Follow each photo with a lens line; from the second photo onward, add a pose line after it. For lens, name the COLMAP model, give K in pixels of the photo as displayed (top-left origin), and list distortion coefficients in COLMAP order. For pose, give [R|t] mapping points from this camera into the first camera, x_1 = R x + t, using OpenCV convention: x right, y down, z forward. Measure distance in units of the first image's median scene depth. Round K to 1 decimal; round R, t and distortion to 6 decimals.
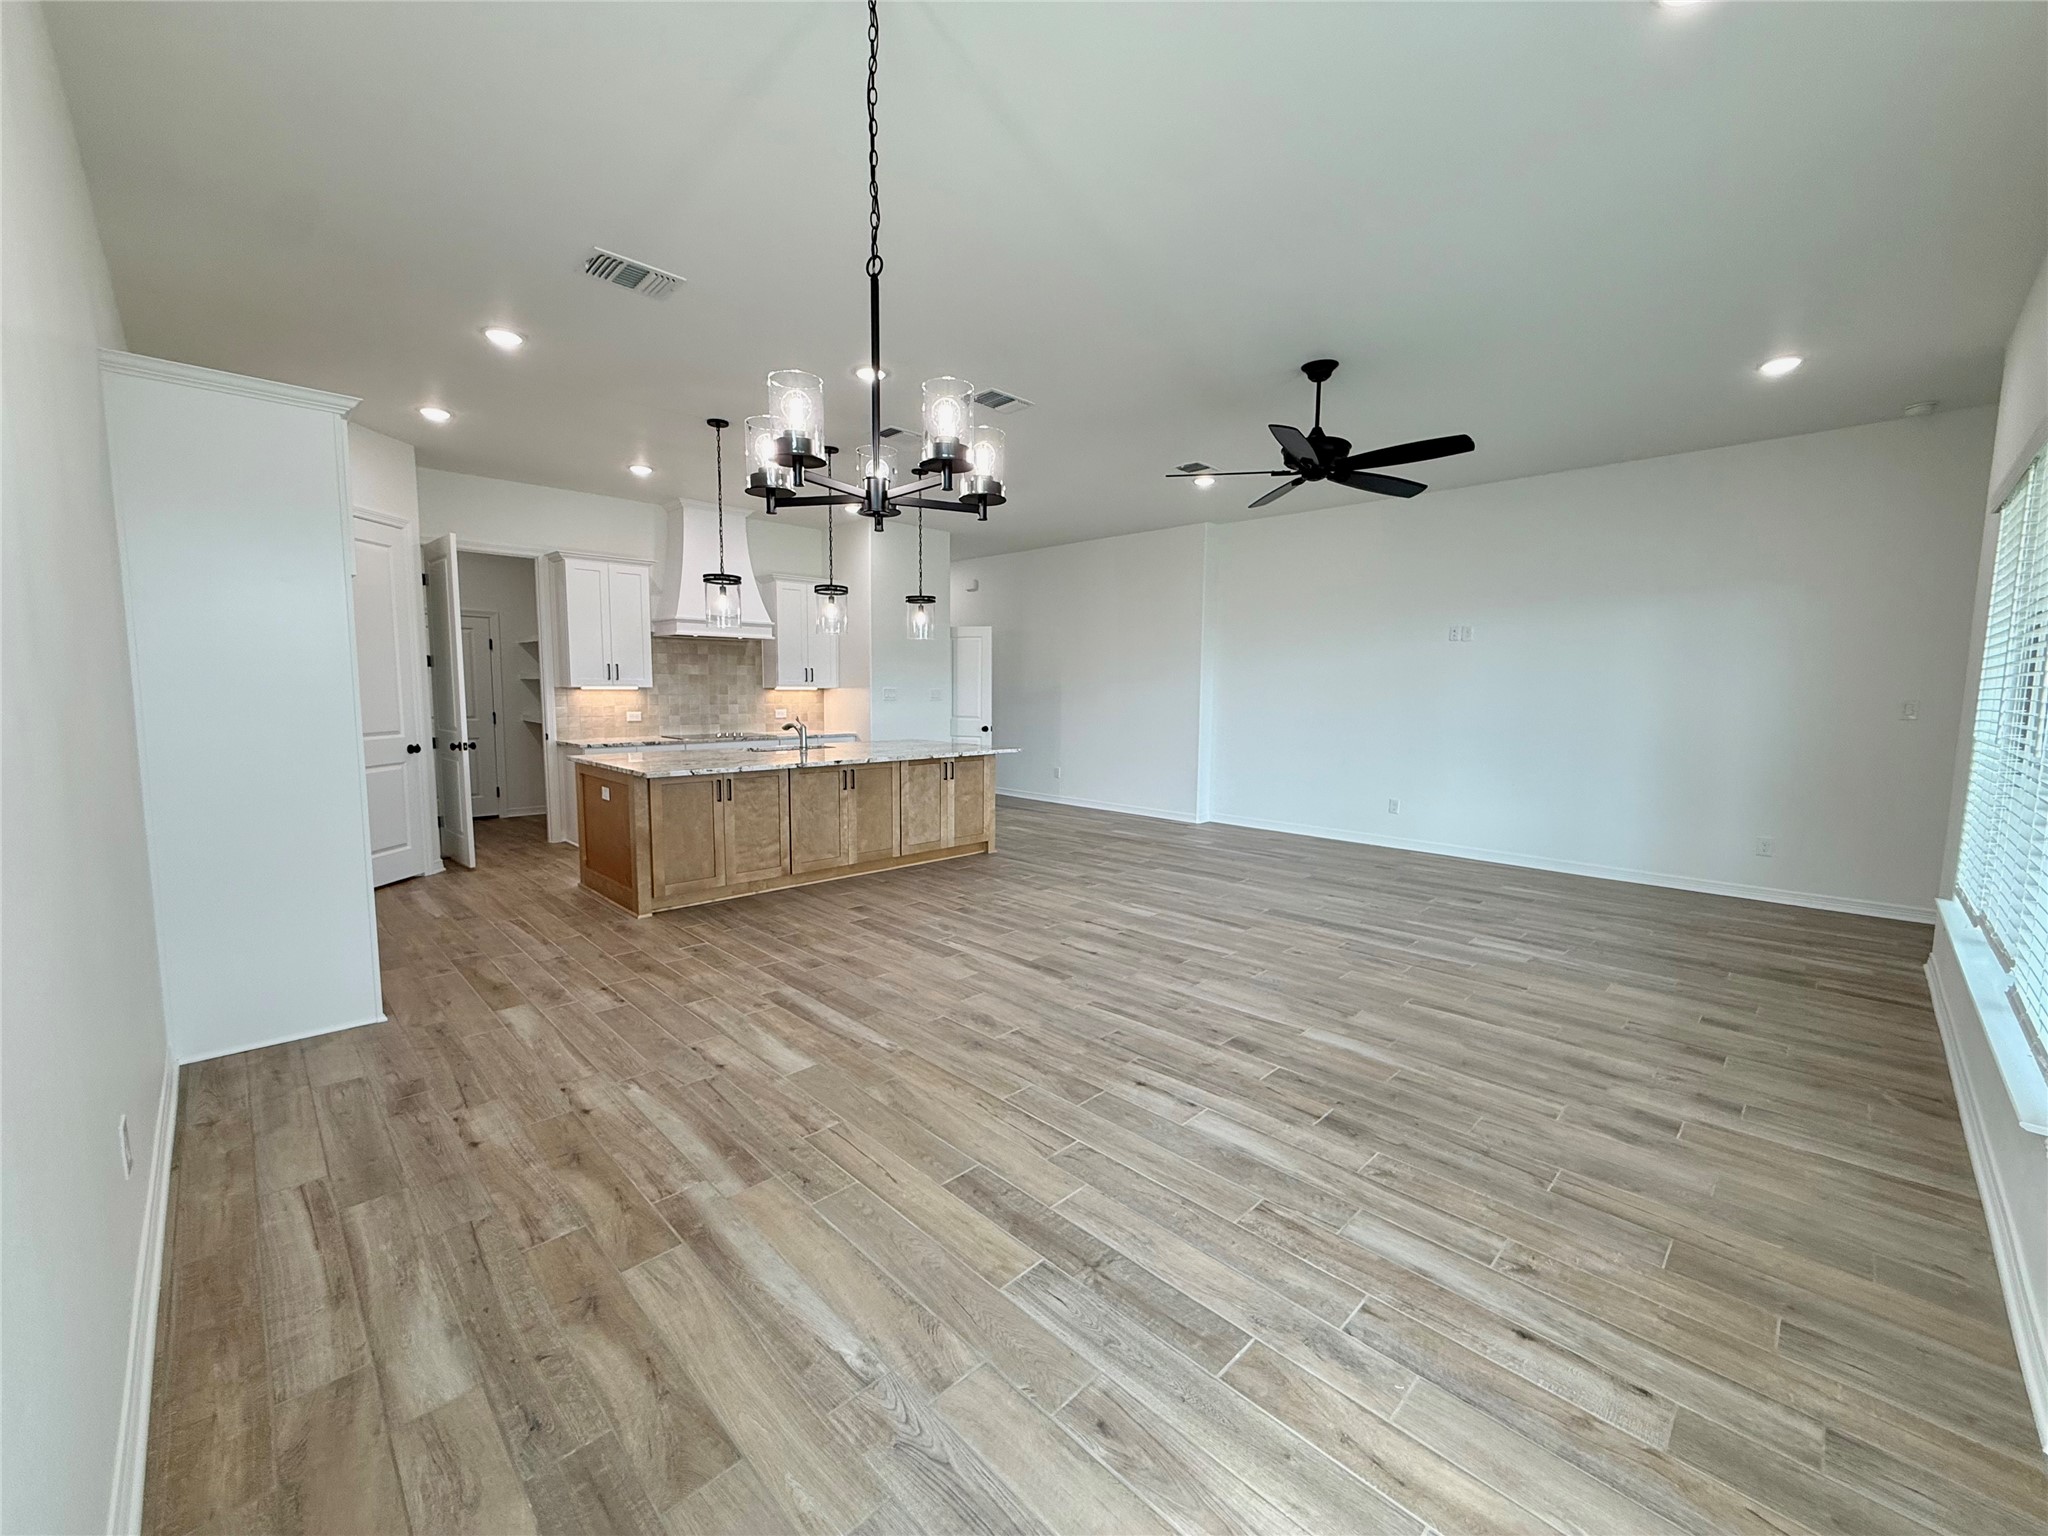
lens RADIAL K [[818.5, 0, 1020.8], [0, 818.5, 764.8], [0, 0, 1]] dist [-0.000108, 0.000148]
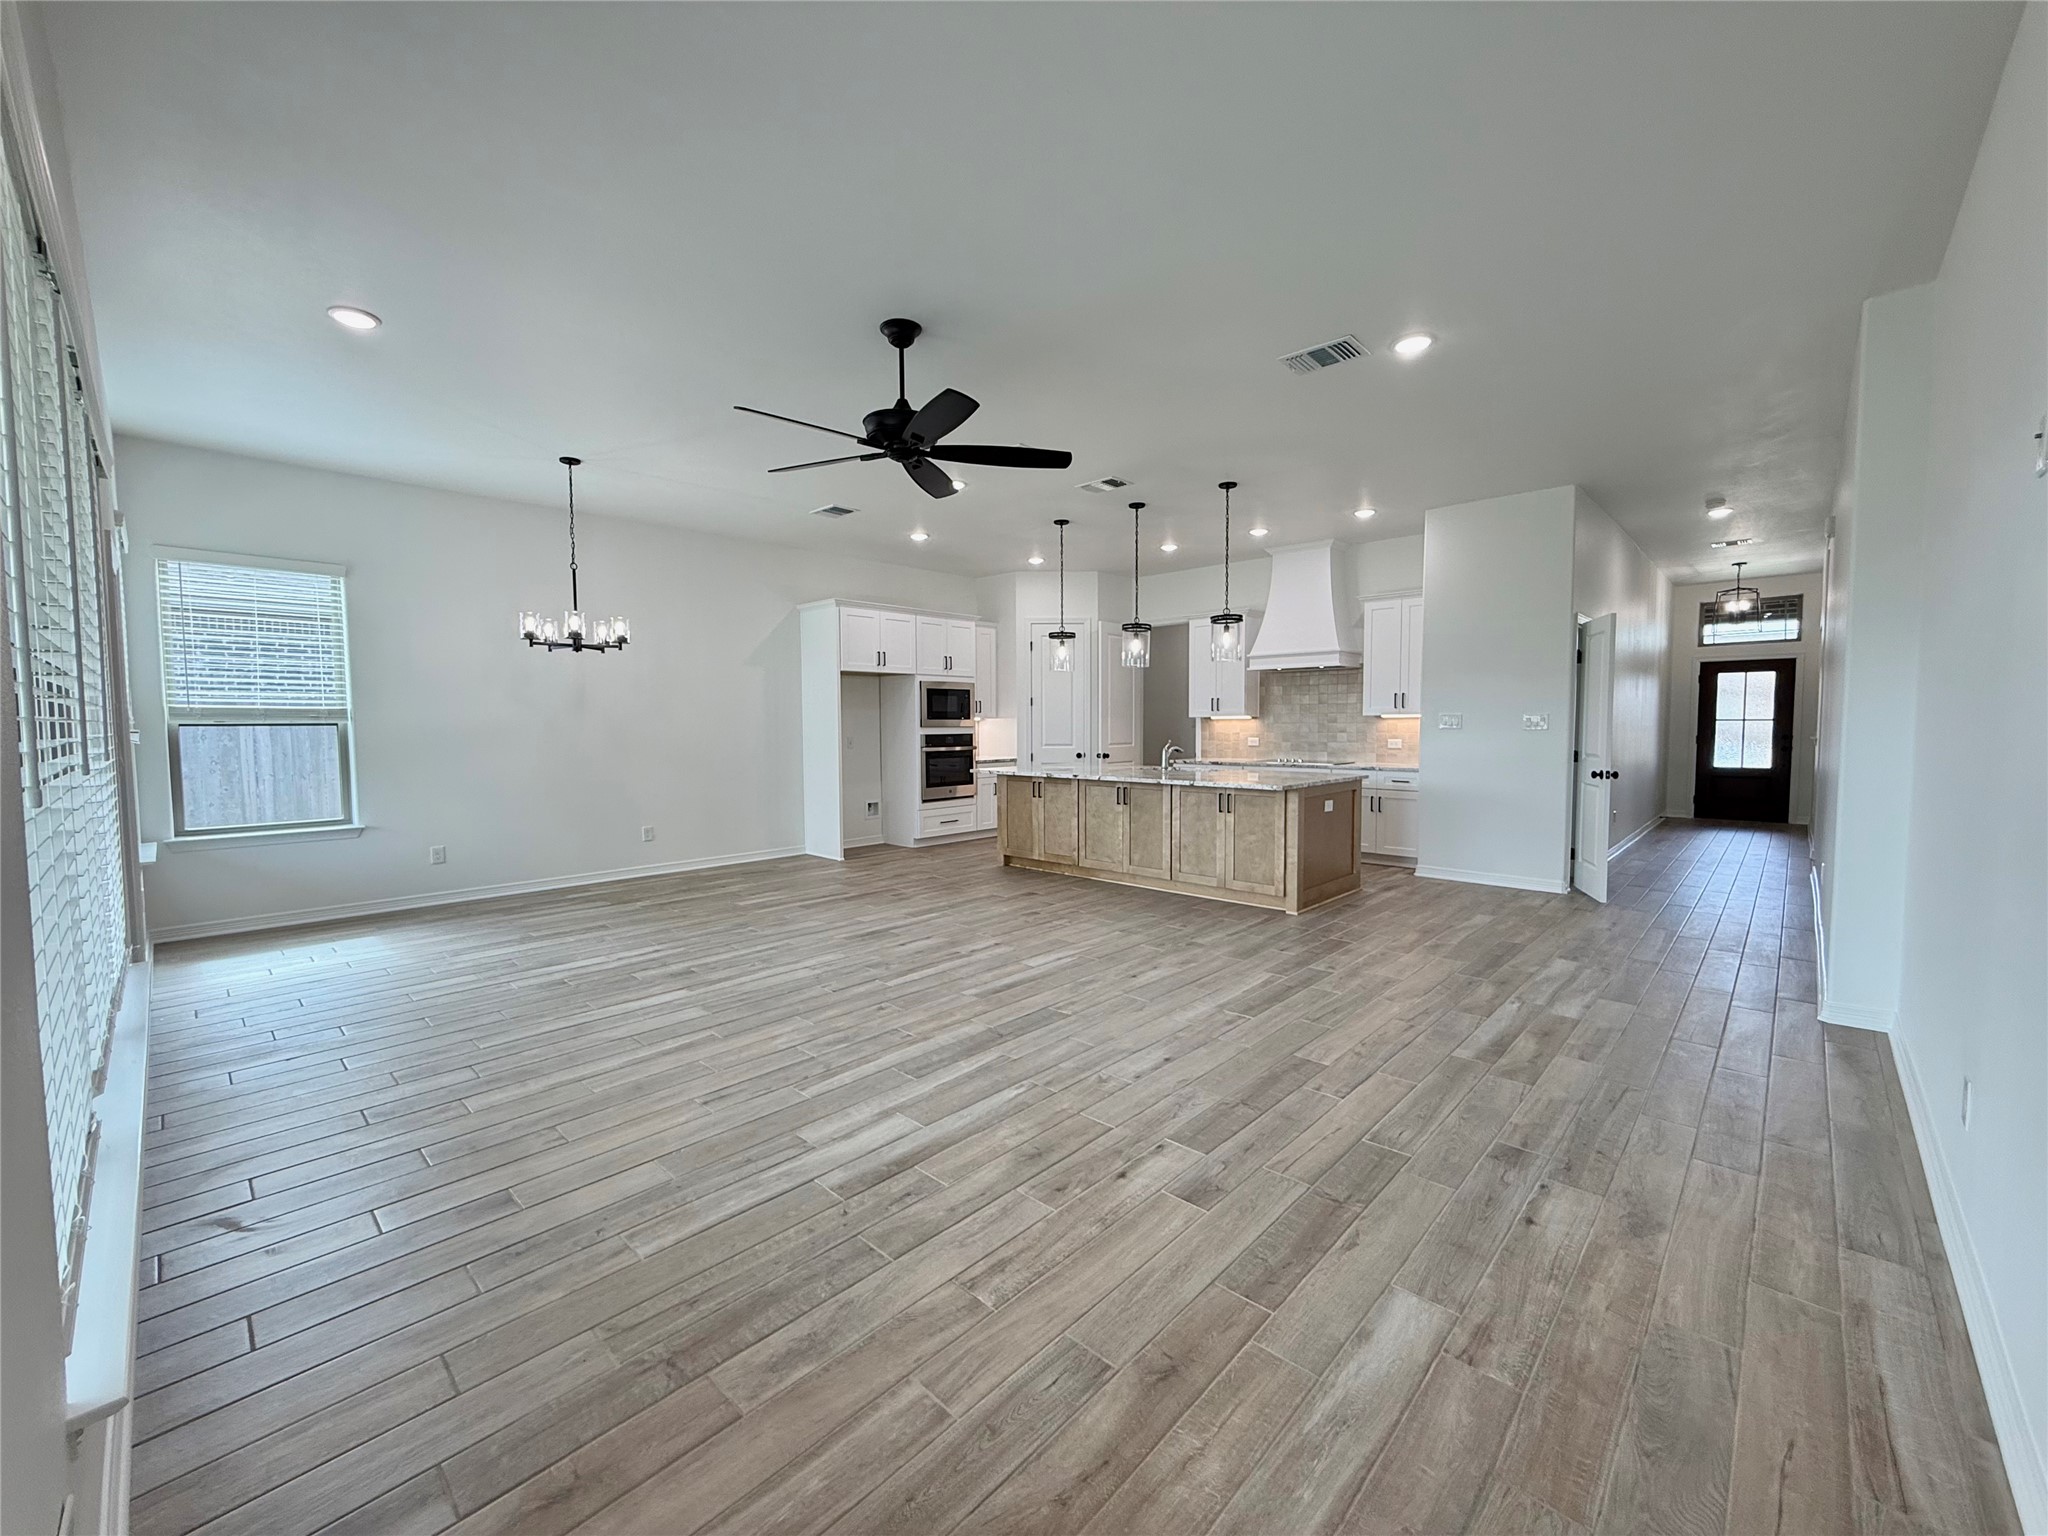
lens RADIAL K [[818.5, 0, 1019.6], [0, 818.5, 752.3], [0, 0, 1]] dist [-0.000108, 0.000148]
pose [[0.031058, 0.029037, -0.999096, 1.214282], [-0.090310, 0.995571, 0.026127, -0.077640], [0.995429, 0.089417, 0.033543, 1.102617]]
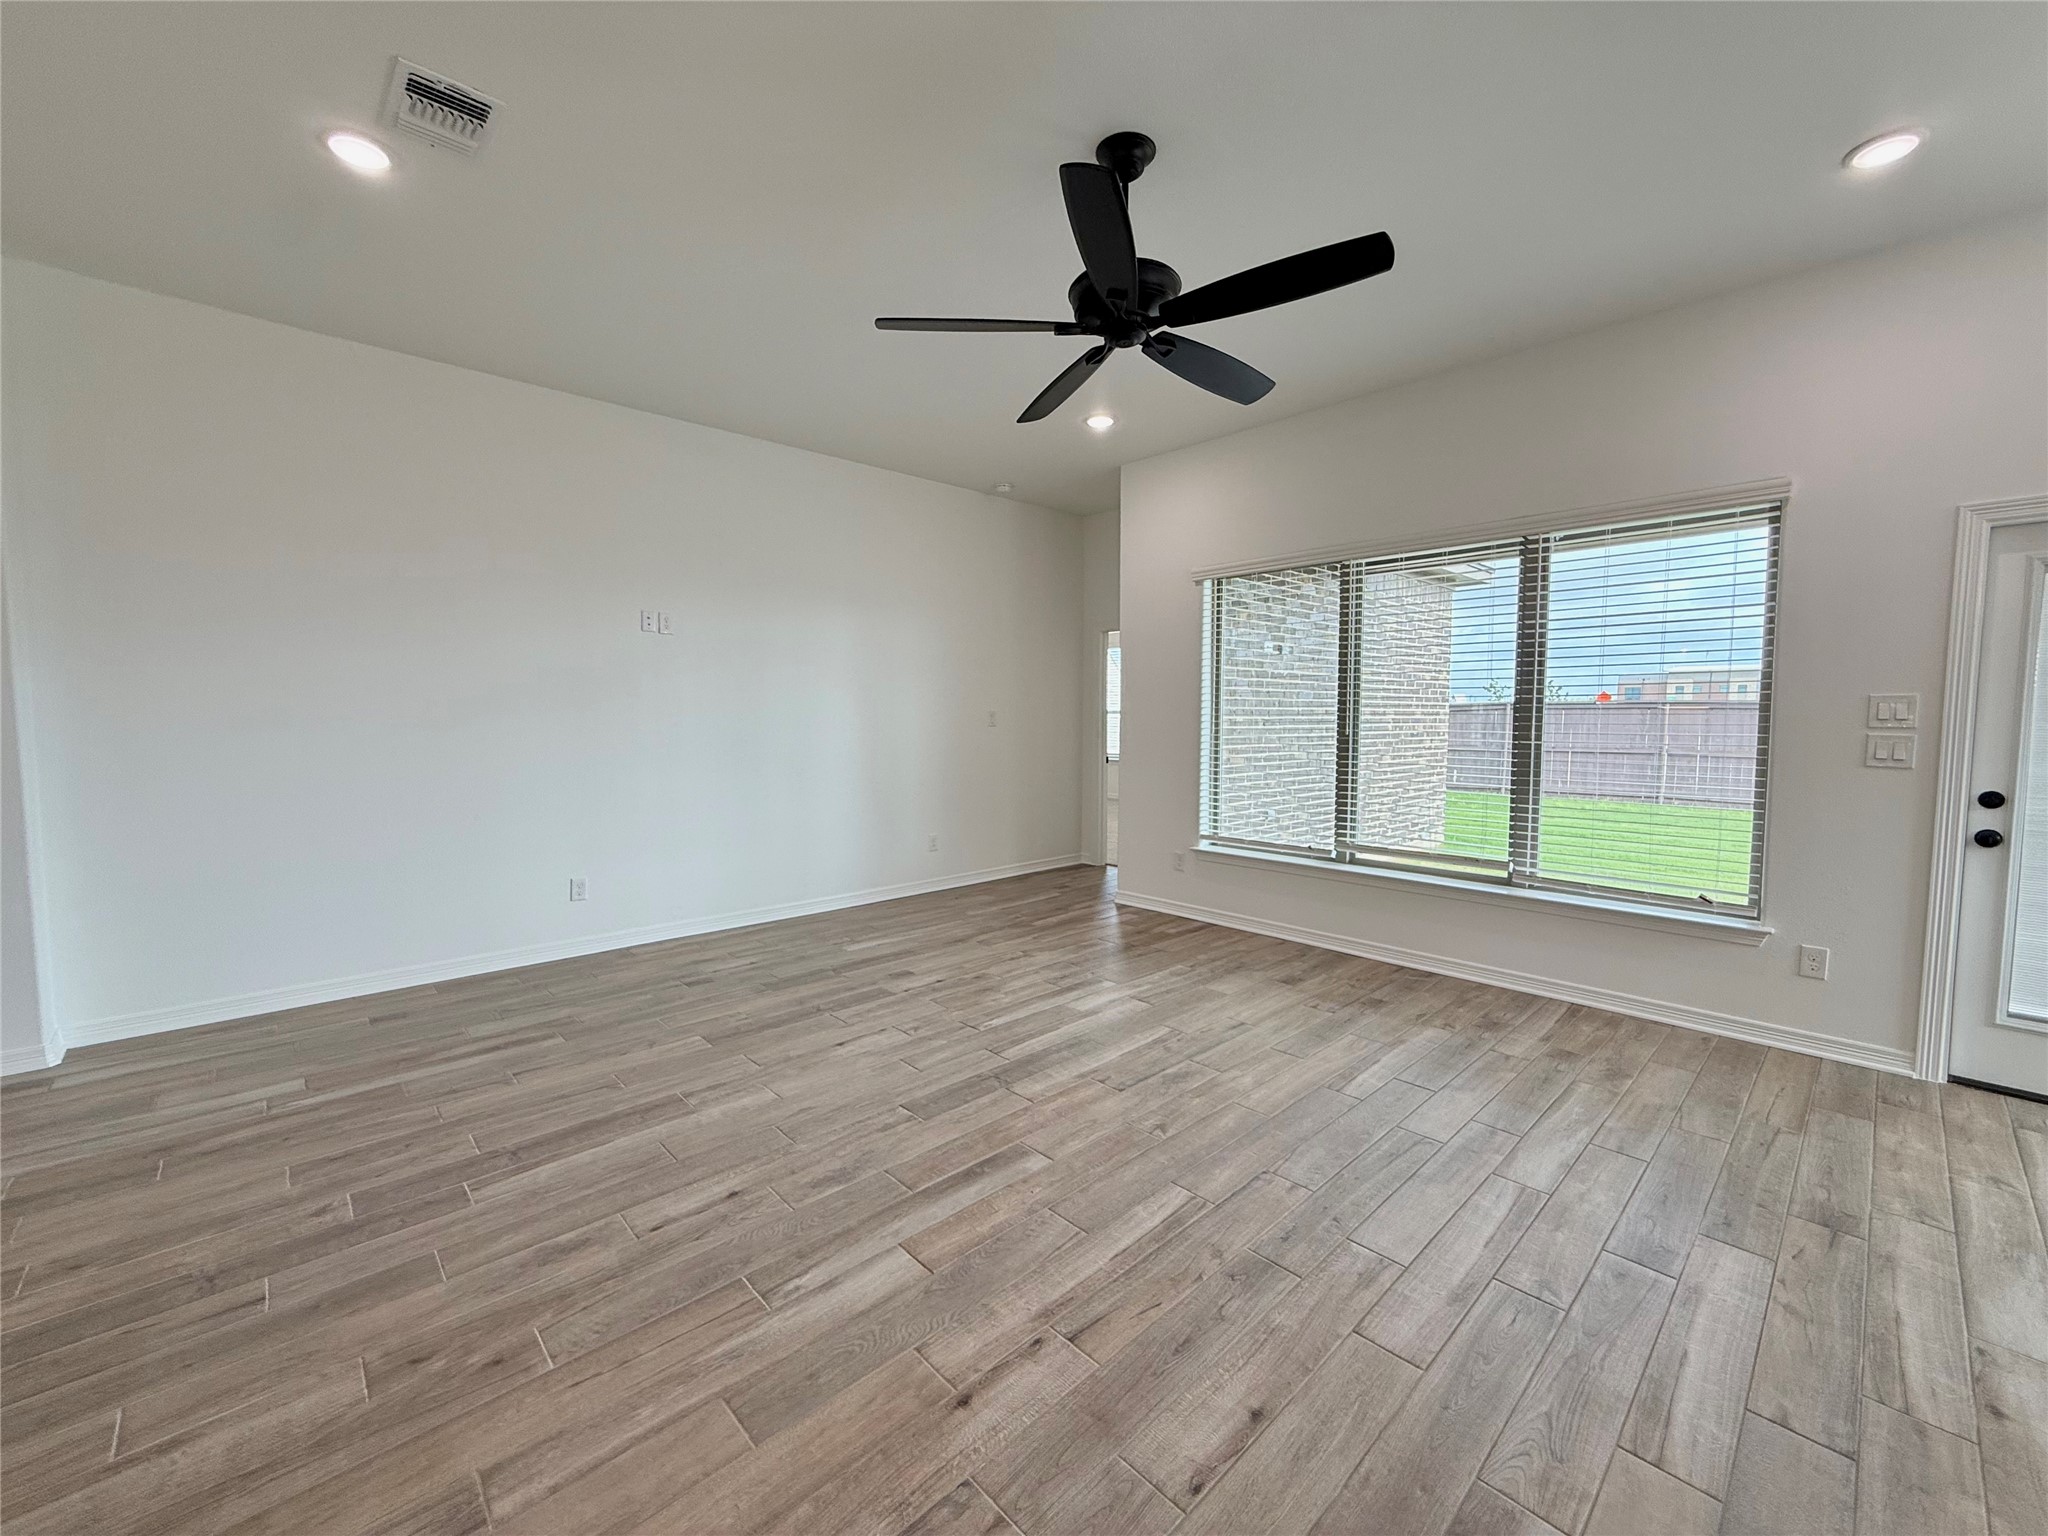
lens RADIAL K [[818.5, 0, 1024.2], [0, 818.5, 764.1], [0, 0, 1]] dist [-0.000108, 0.000148]
pose [[0.019540, -0.069120, 0.997417, -0.253487], [0.094639, 0.993256, 0.066978, -0.089360], [-0.995320, 0.093086, 0.025950, 1.069799]]
